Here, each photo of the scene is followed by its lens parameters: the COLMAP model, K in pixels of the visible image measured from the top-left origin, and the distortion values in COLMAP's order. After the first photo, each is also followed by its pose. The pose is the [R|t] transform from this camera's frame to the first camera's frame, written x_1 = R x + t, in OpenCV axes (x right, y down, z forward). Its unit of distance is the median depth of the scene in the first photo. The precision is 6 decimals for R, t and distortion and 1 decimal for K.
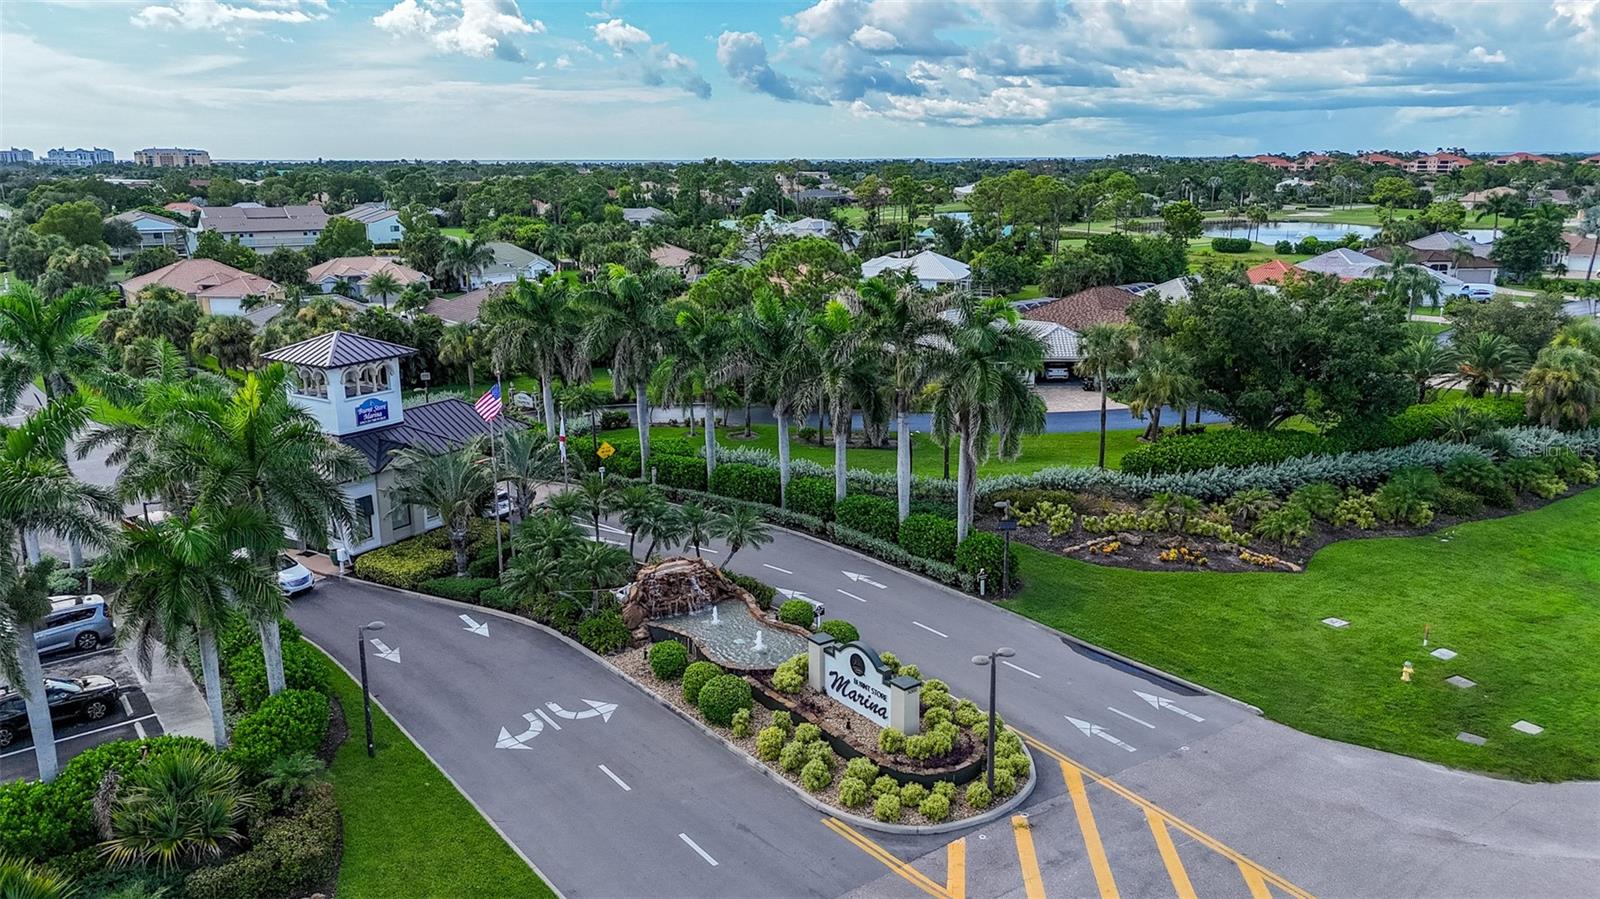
lens RADIAL K [[1180.8, 0, 802.0], [0, 1180.8, 448.9], [0, 0, 1]] dist [0.019526, 0.007385]
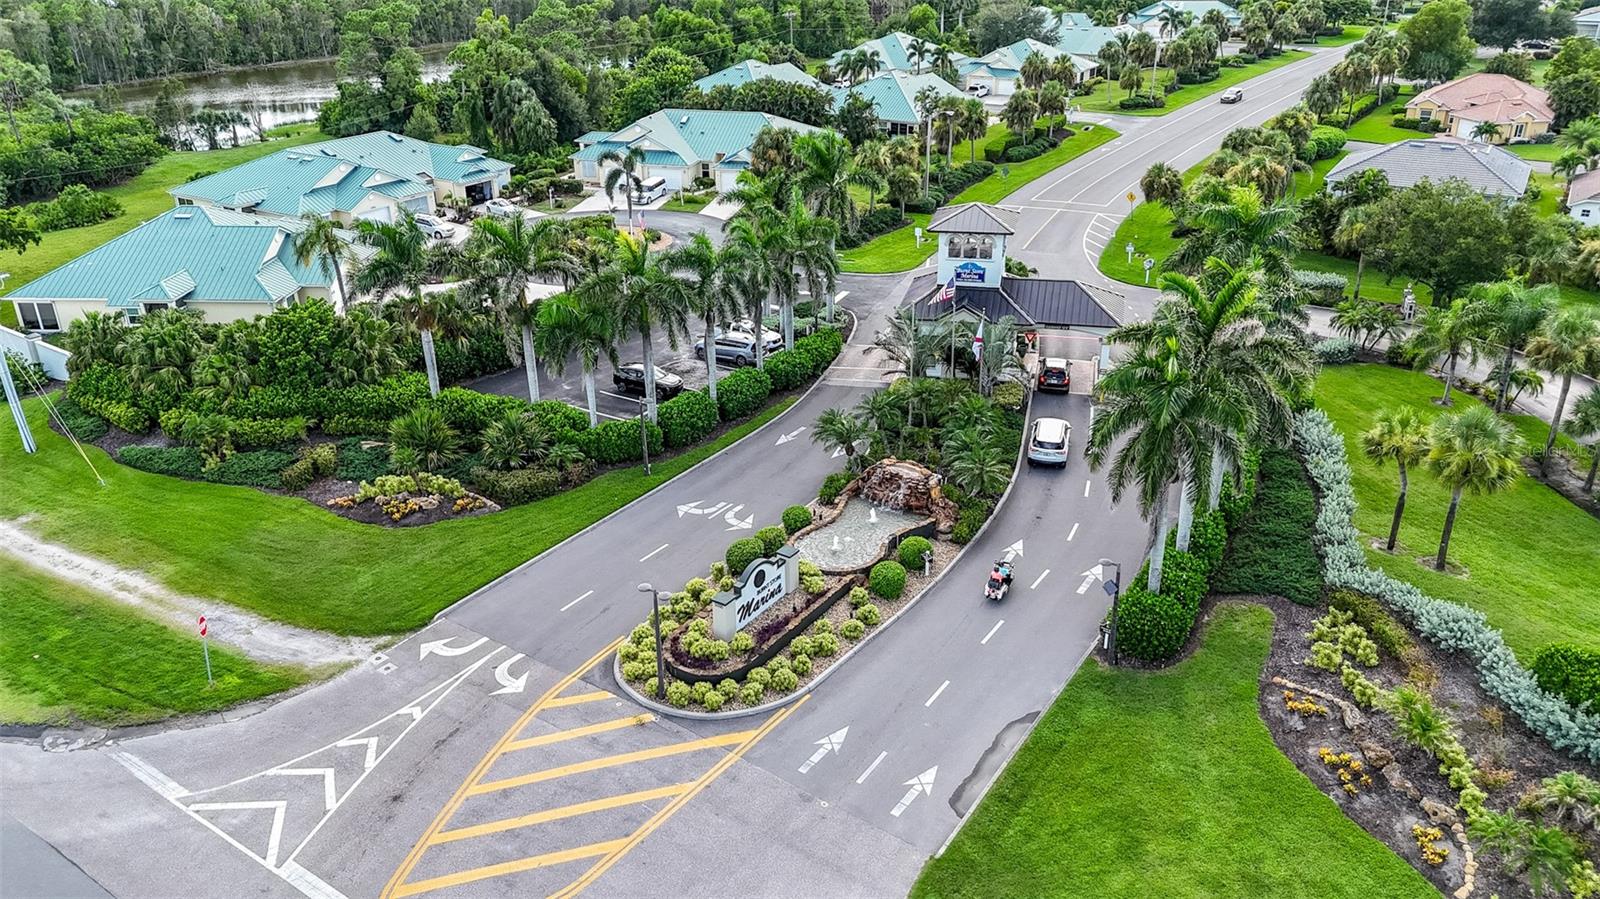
lens RADIAL K [[1180.8, 0, 801.4], [0, 1180.8, 447.7], [0, 0, 1]] dist [0.019526, 0.007385]
pose [[0.332196, 0.391970, -0.857908, 0.961880], [-0.232008, 0.915573, 0.328480, -0.313050], [0.914231, 0.089921, 0.395090, 0.517112]]
